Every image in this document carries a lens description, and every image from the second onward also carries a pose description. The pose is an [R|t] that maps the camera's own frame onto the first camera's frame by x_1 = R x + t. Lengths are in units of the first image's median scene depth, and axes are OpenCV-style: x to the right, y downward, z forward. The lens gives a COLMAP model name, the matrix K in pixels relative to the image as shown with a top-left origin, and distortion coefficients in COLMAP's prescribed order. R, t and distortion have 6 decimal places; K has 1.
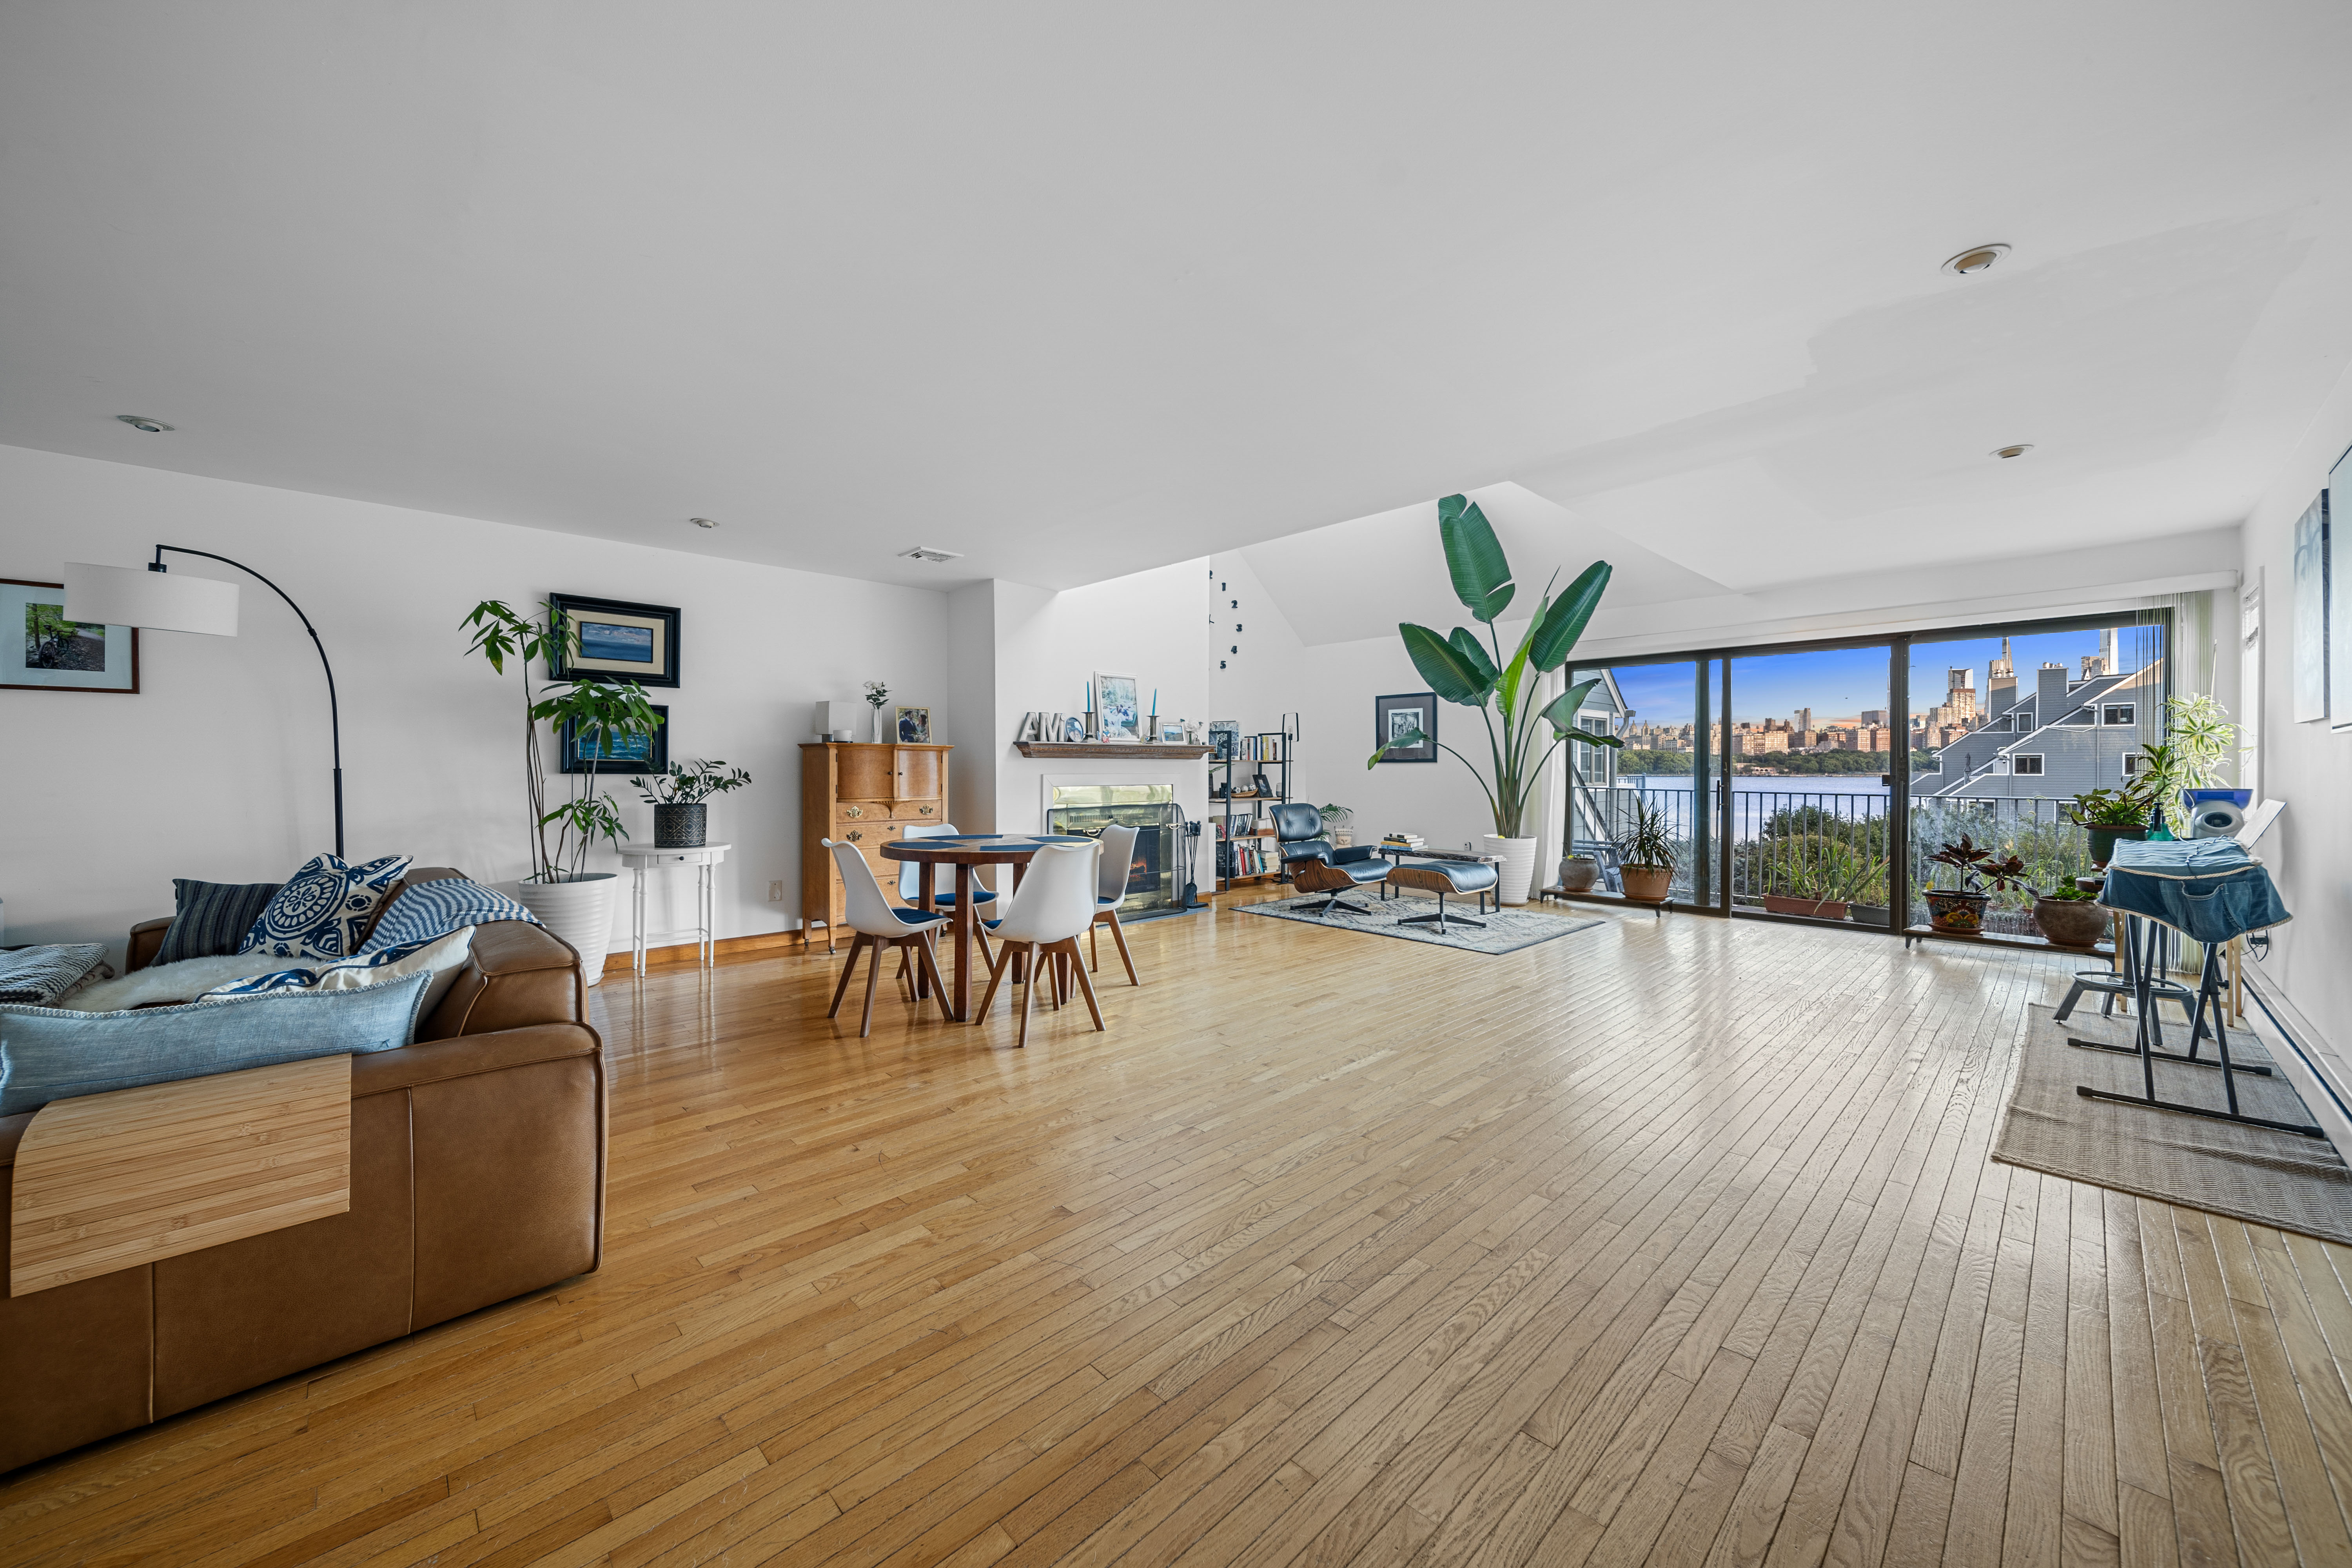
lens RADIAL K [[848.1, 0, 1179.2], [0, 848.1, 766.8], [0, 0, 1]] dist [0.007530, -0.000117]
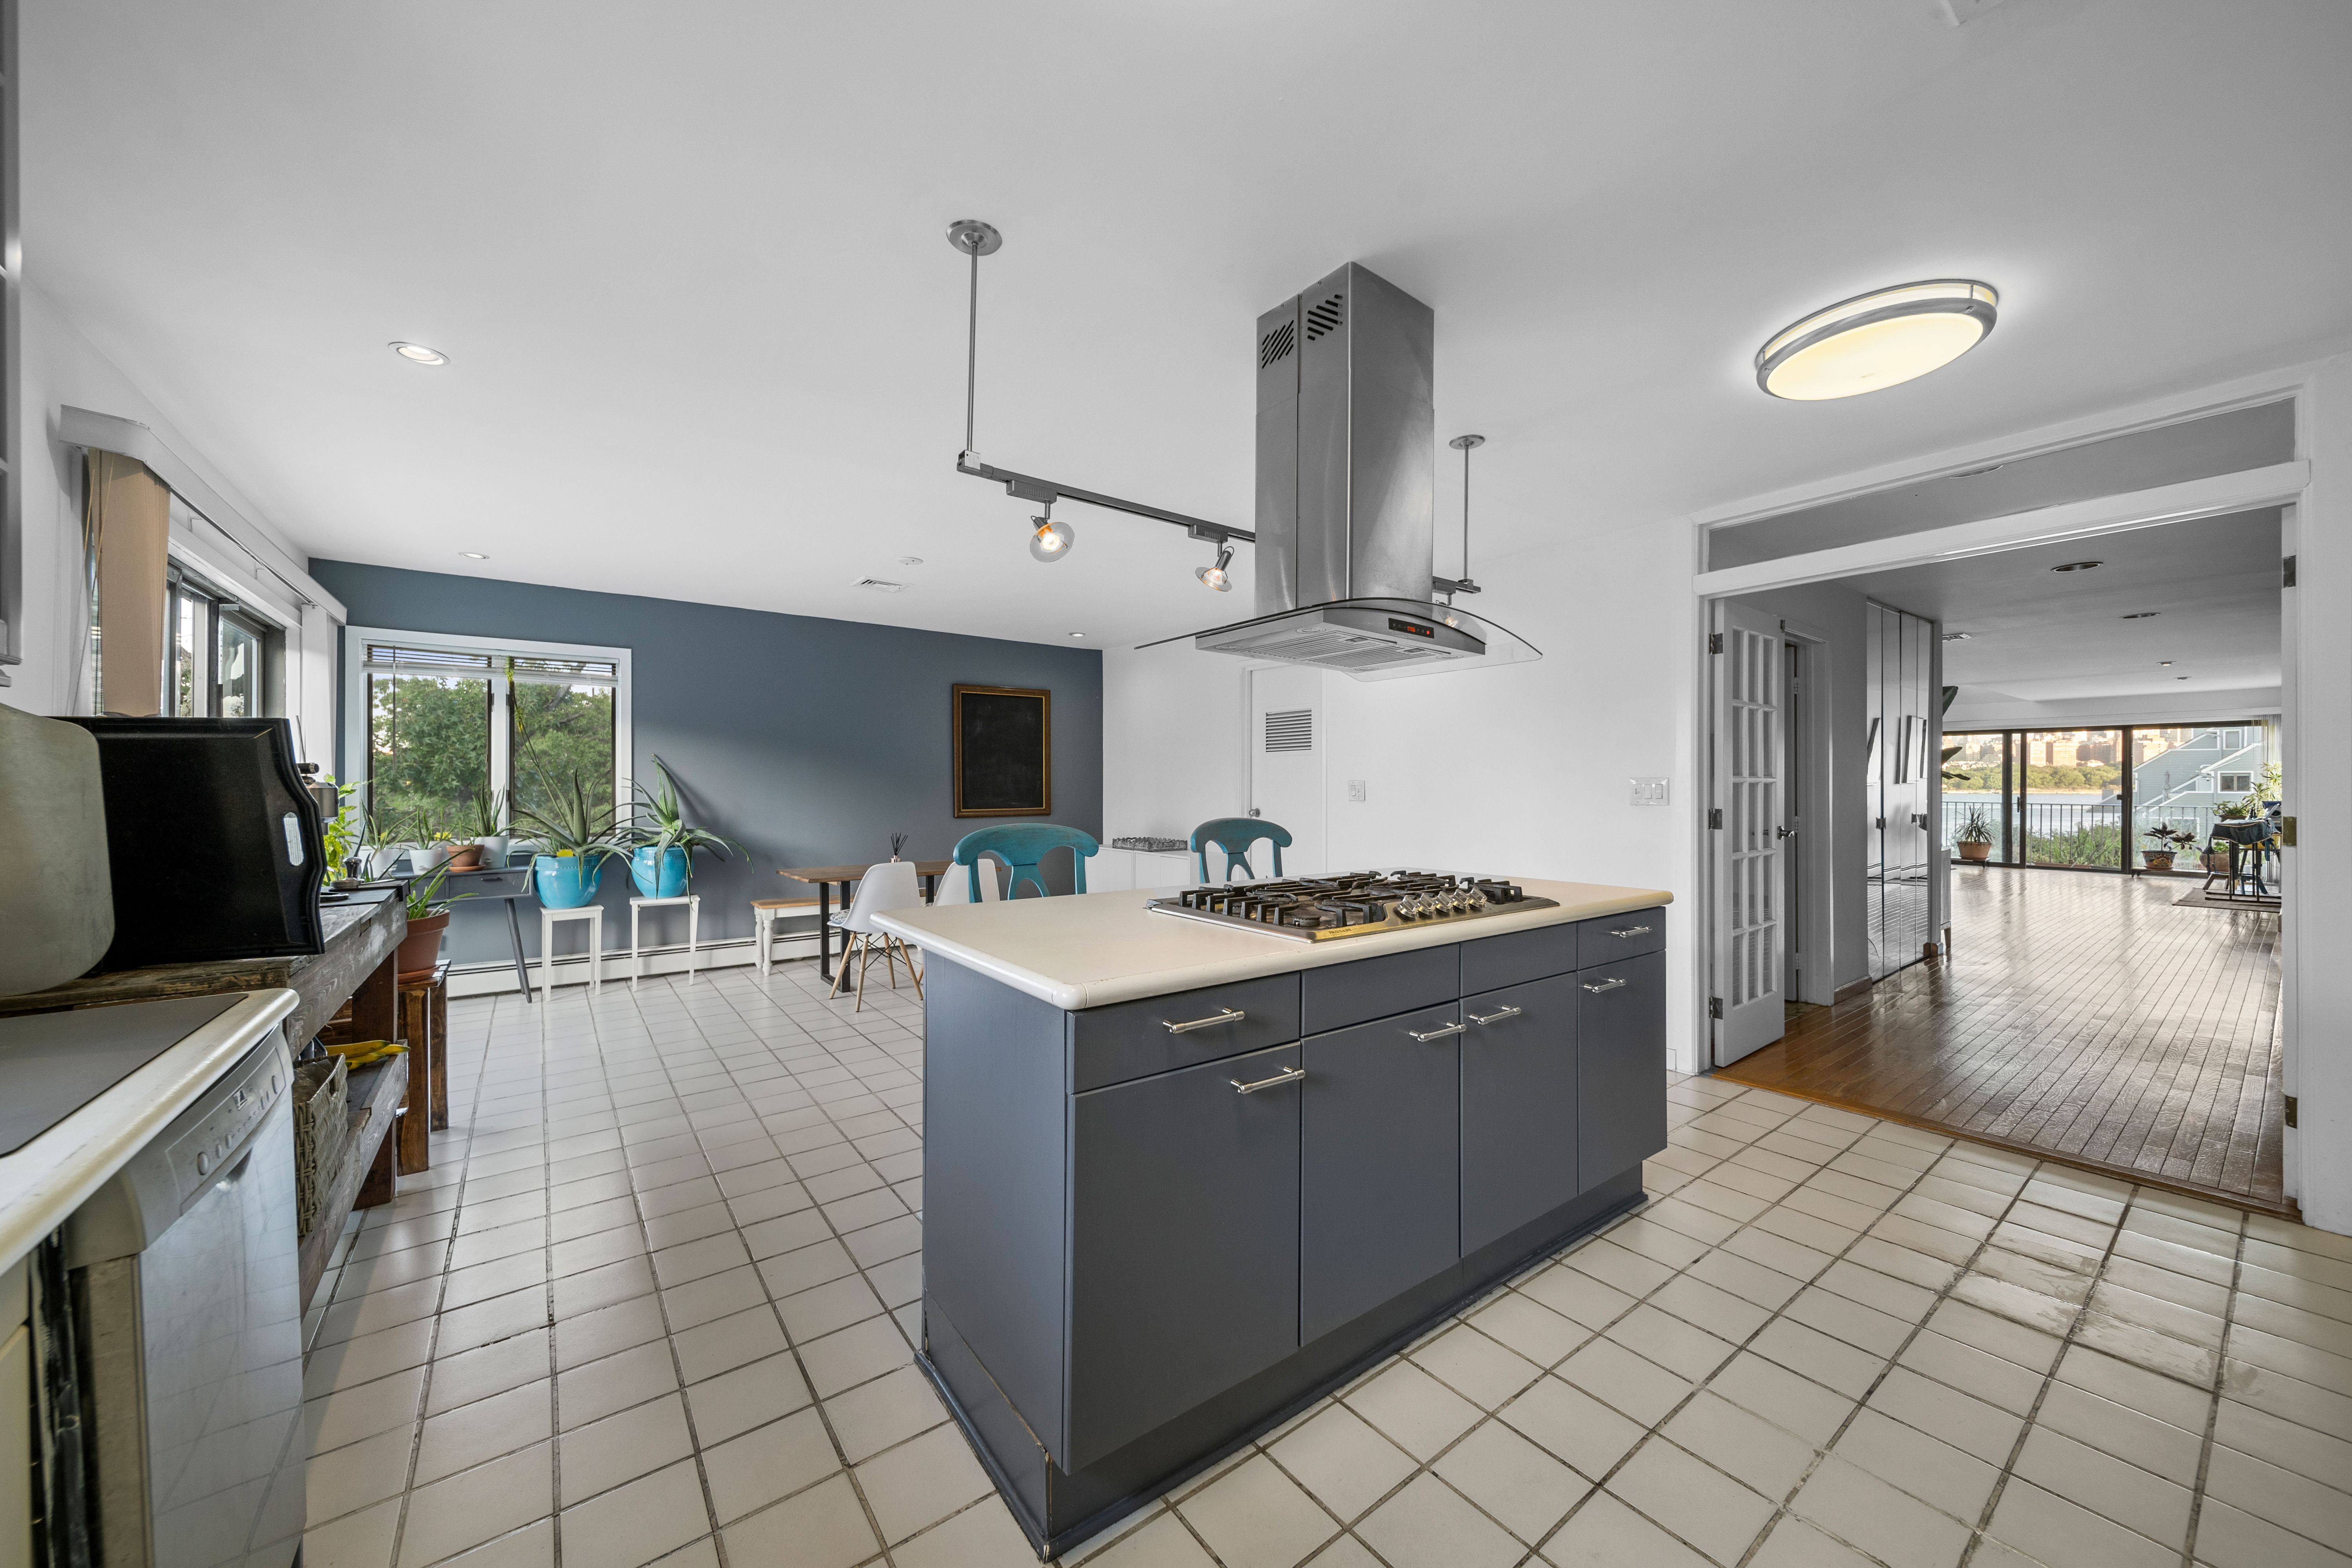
lens RADIAL K [[846.5, 0, 1176.0], [0, 846.5, 784.0], [0, 0, 1]] dist [0.002389, 0.000185]
pose [[0.993222, 0.000837, -0.116228, -1.035033], [-0.000635, 0.999998, 0.001782, -0.015197], [0.116229, -0.001696, 0.993221, -1.124690]]
